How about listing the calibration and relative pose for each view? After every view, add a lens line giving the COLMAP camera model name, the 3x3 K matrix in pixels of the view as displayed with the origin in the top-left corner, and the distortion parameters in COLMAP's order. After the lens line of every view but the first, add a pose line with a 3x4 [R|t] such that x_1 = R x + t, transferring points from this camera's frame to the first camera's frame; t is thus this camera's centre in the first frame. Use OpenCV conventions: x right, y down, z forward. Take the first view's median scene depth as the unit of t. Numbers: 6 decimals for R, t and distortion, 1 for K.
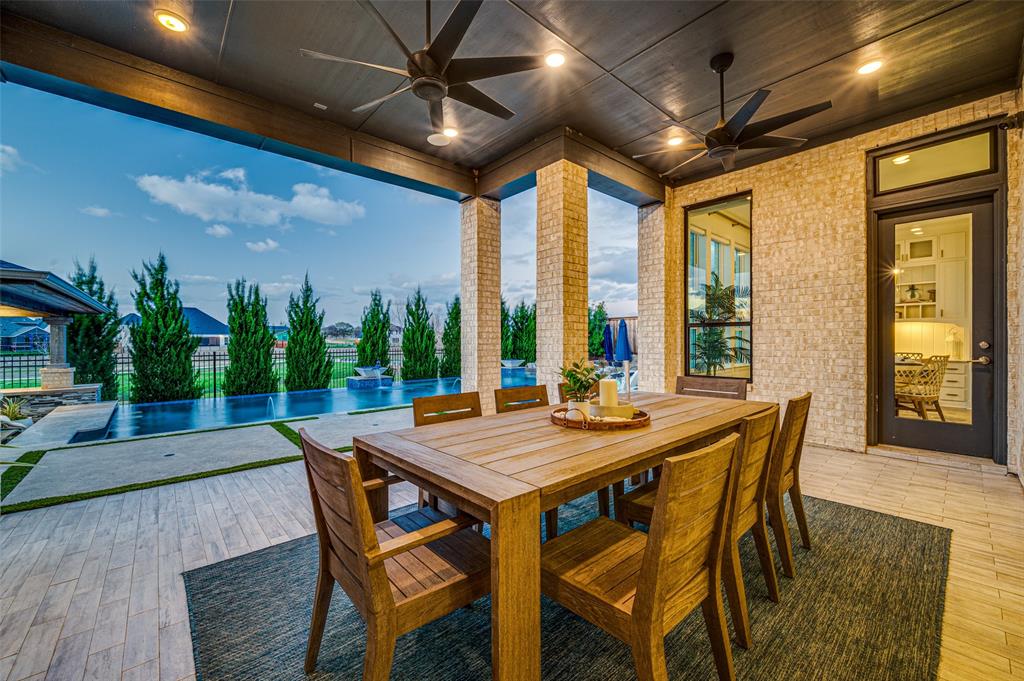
lens RADIAL K [[403.1, 0, 511.0], [0, 403.1, 338.7], [0, 0, 1]] dist [0.000390, 0.000017]
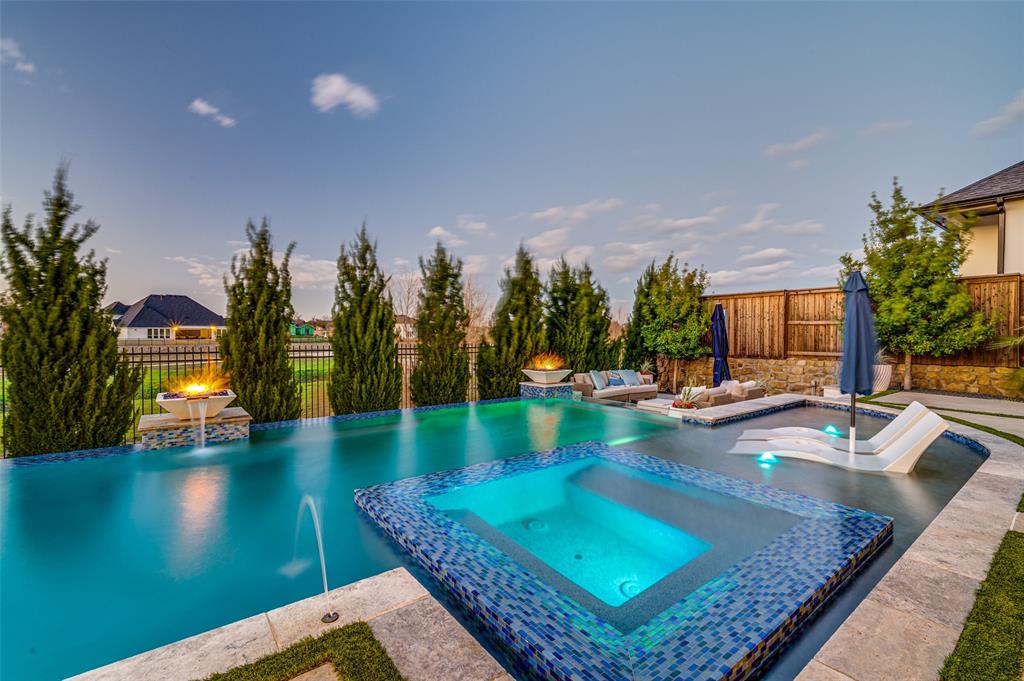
lens RADIAL K [[446.0, 0, 528.1], [0, 446.0, 343.4], [0, 0, 1]] dist [0.001179, 0.000168]
pose [[0.998849, 0.008628, -0.047190, 0.006279], [-0.007628, 0.999743, 0.021340, 0.007170], [0.047362, -0.020956, 0.998658, 0.405821]]
